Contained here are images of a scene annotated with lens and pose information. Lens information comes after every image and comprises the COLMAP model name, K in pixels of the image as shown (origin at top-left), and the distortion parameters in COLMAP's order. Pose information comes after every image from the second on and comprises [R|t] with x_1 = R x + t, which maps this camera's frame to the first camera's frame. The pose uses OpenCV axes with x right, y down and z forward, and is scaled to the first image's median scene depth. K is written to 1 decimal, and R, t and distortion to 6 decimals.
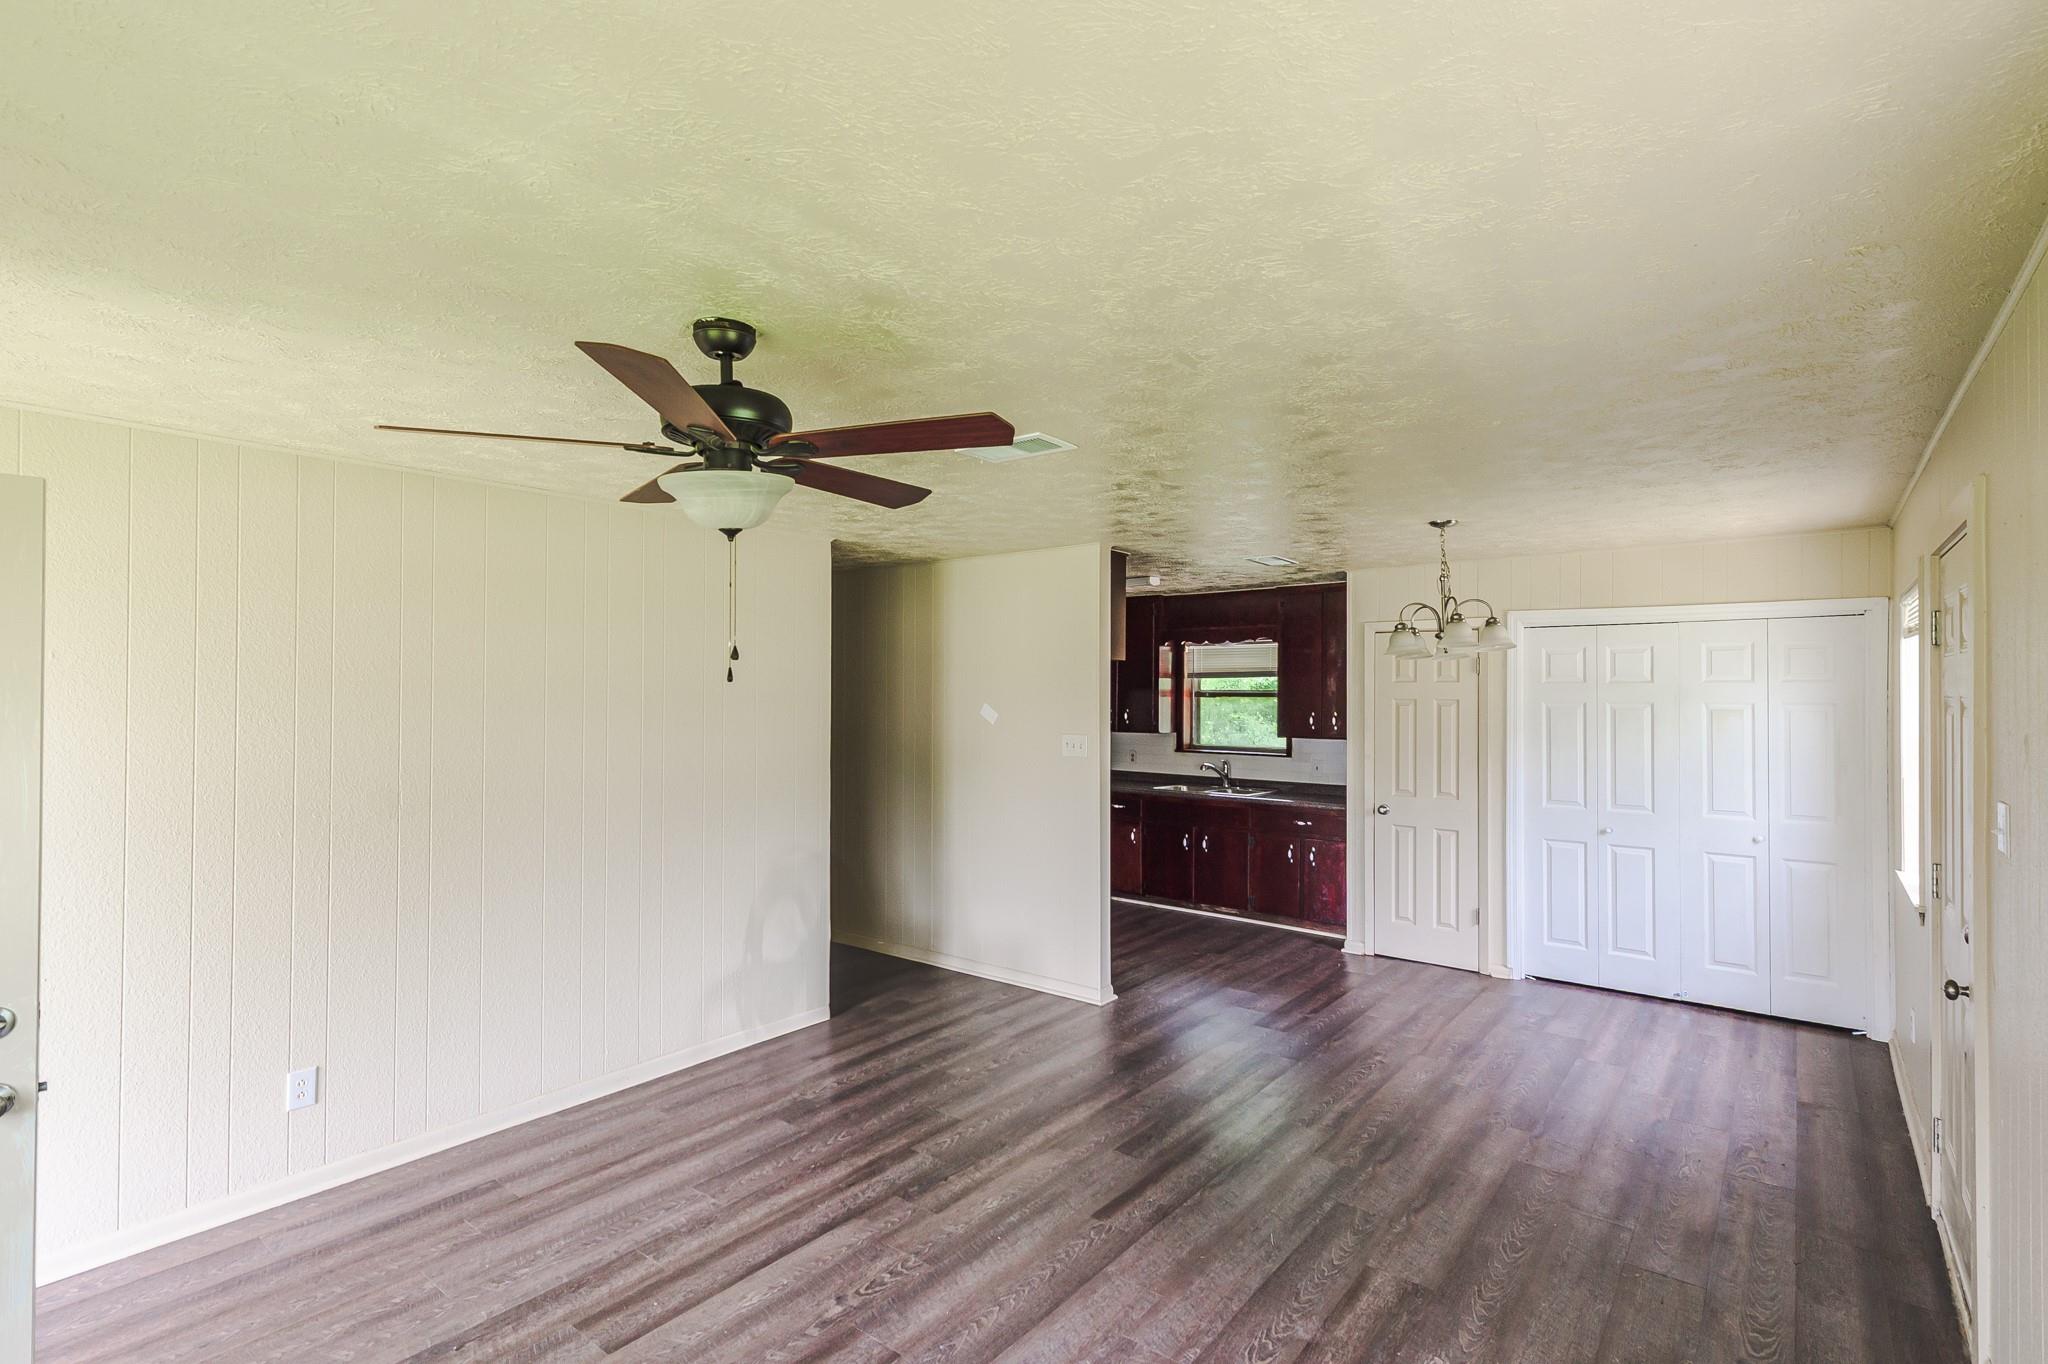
lens RADIAL K [[957.0, 0, 1022.4], [0, 957.0, 680.8], [0, 0, 1]] dist [-0.002887, -0.004534]
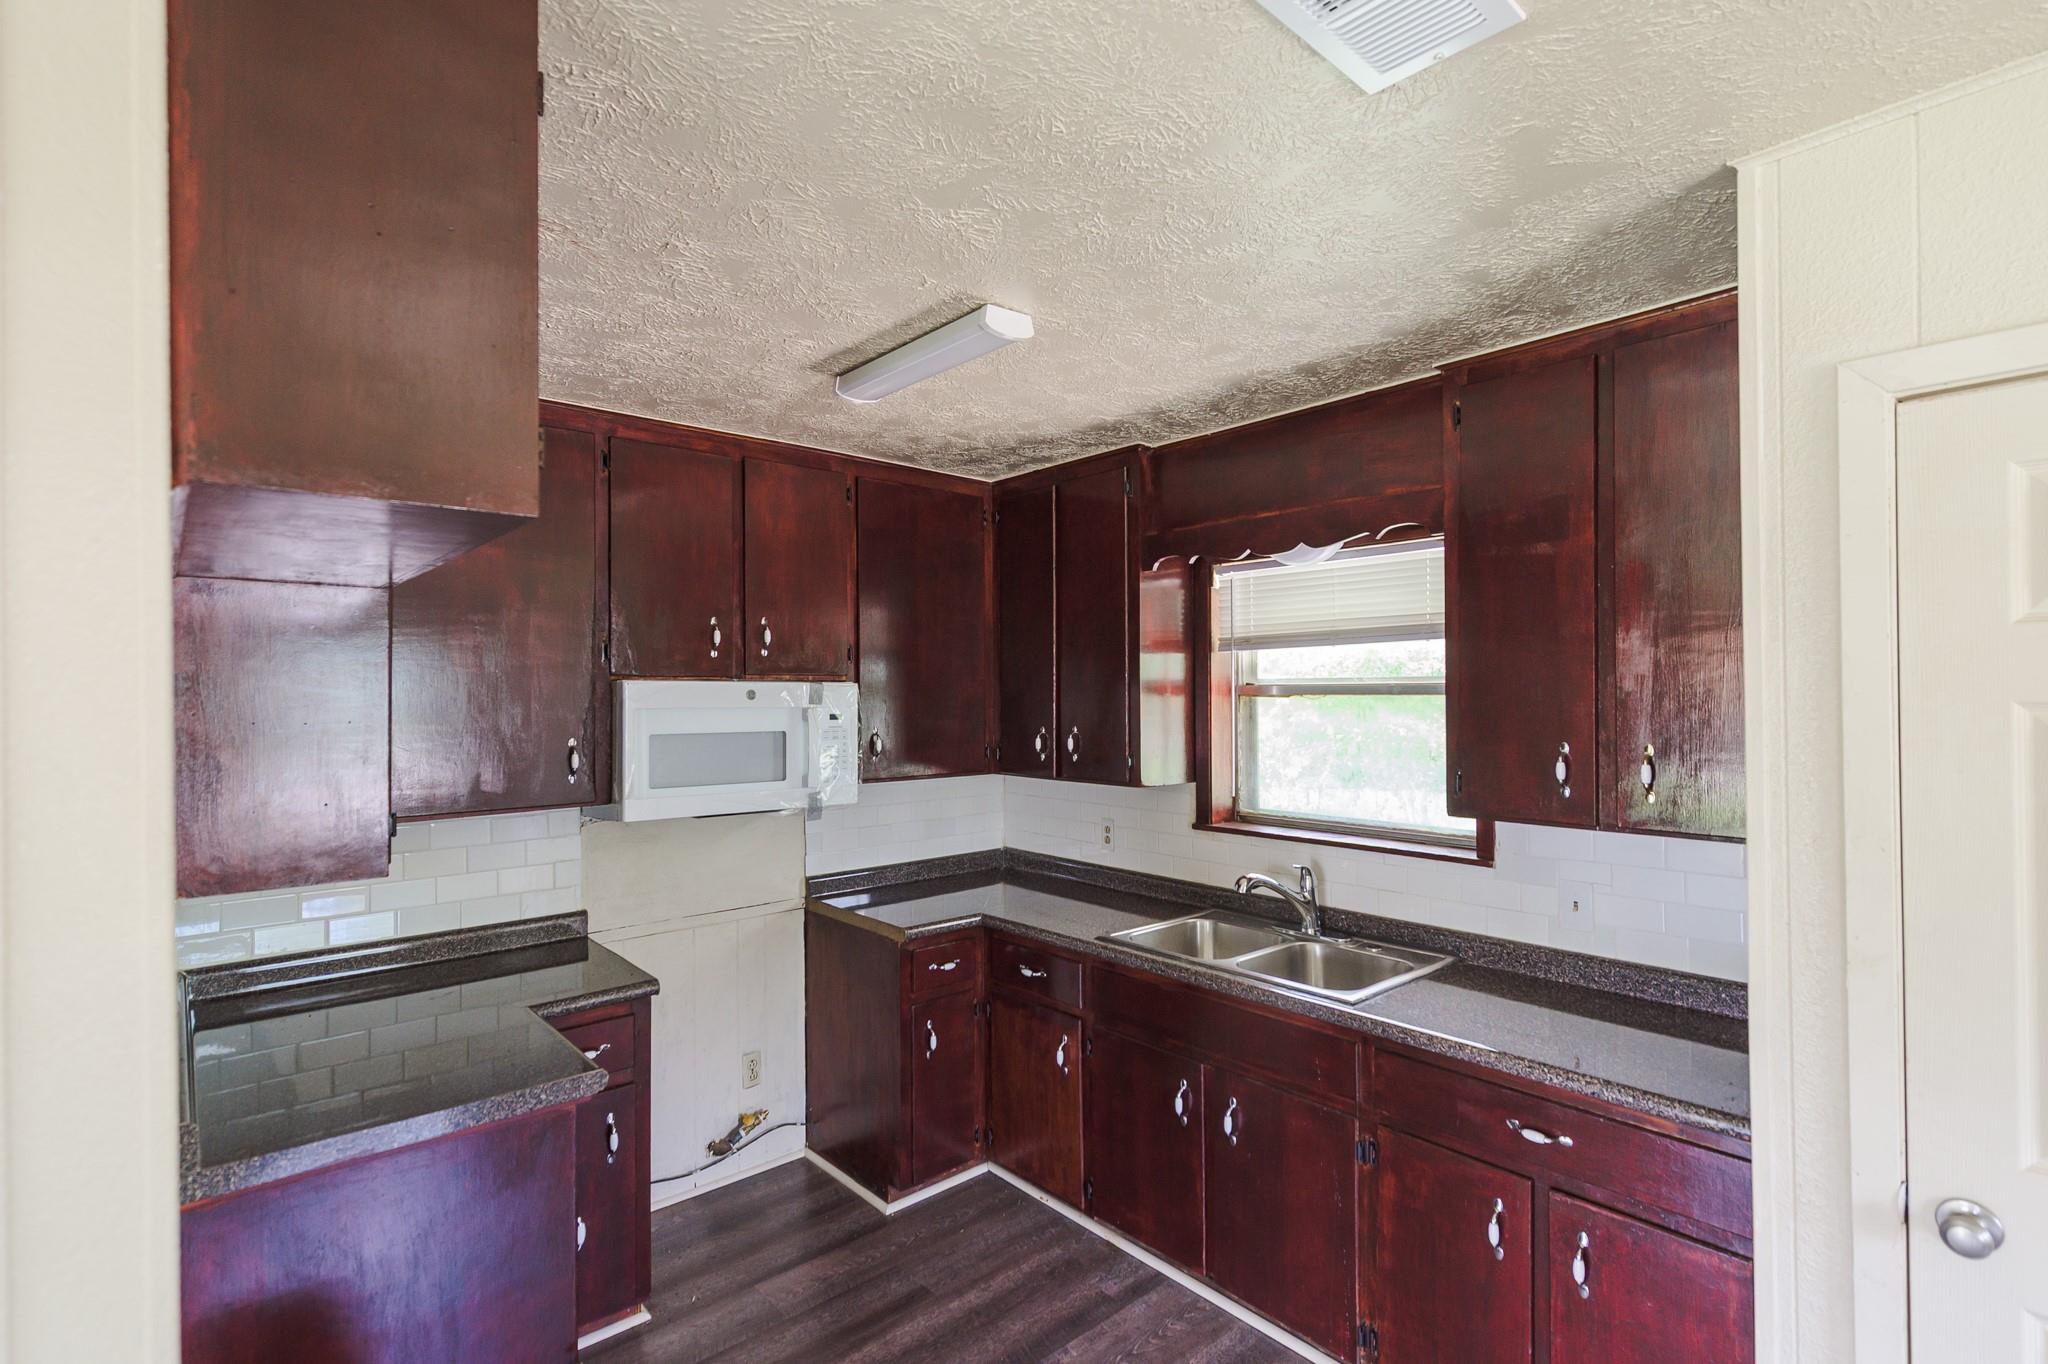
lens RADIAL K [[957.0, 0, 1013.6], [0, 957.0, 668.4], [0, 0, 1]] dist [-0.002887, -0.004534]
pose [[0.982975, -0.014735, -0.183149, 0.200205], [0.013389, 0.999874, -0.008583, 0.008573], [0.183252, 0.005984, 0.983048, 0.718141]]
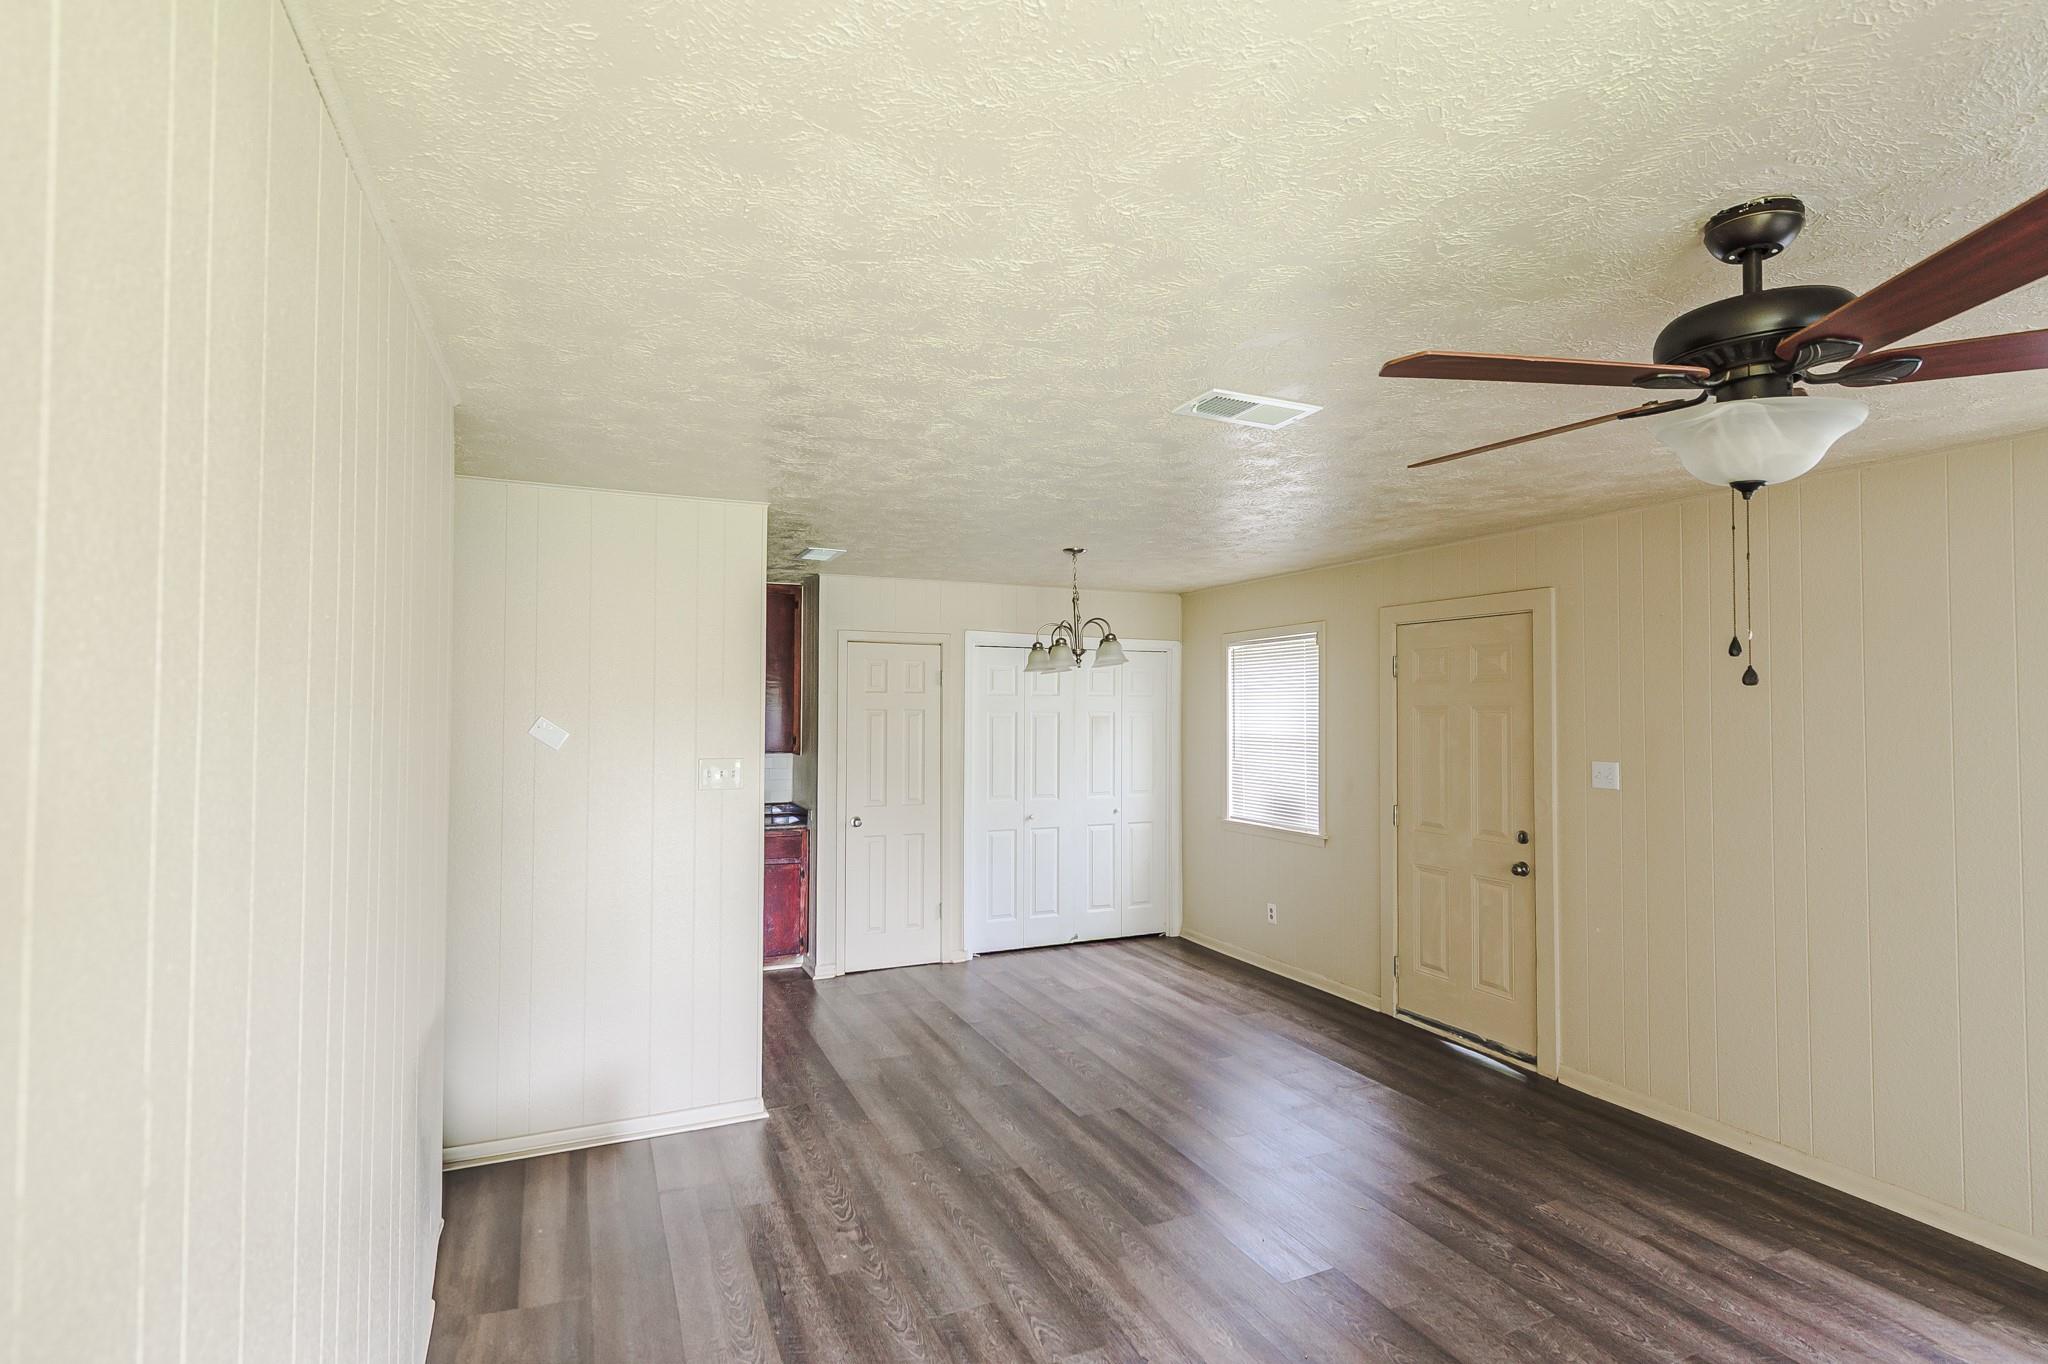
lens RADIAL K [[957.0, 0, 1016.7], [0, 957.0, 674.3], [0, 0, 1]] dist [-0.002887, -0.004534]
pose [[0.468708, 0.028328, 0.882899, -0.398998], [-0.010598, 0.999594, -0.026447, 0.006581], [-0.883289, 0.003039, 0.468818, 0.372269]]
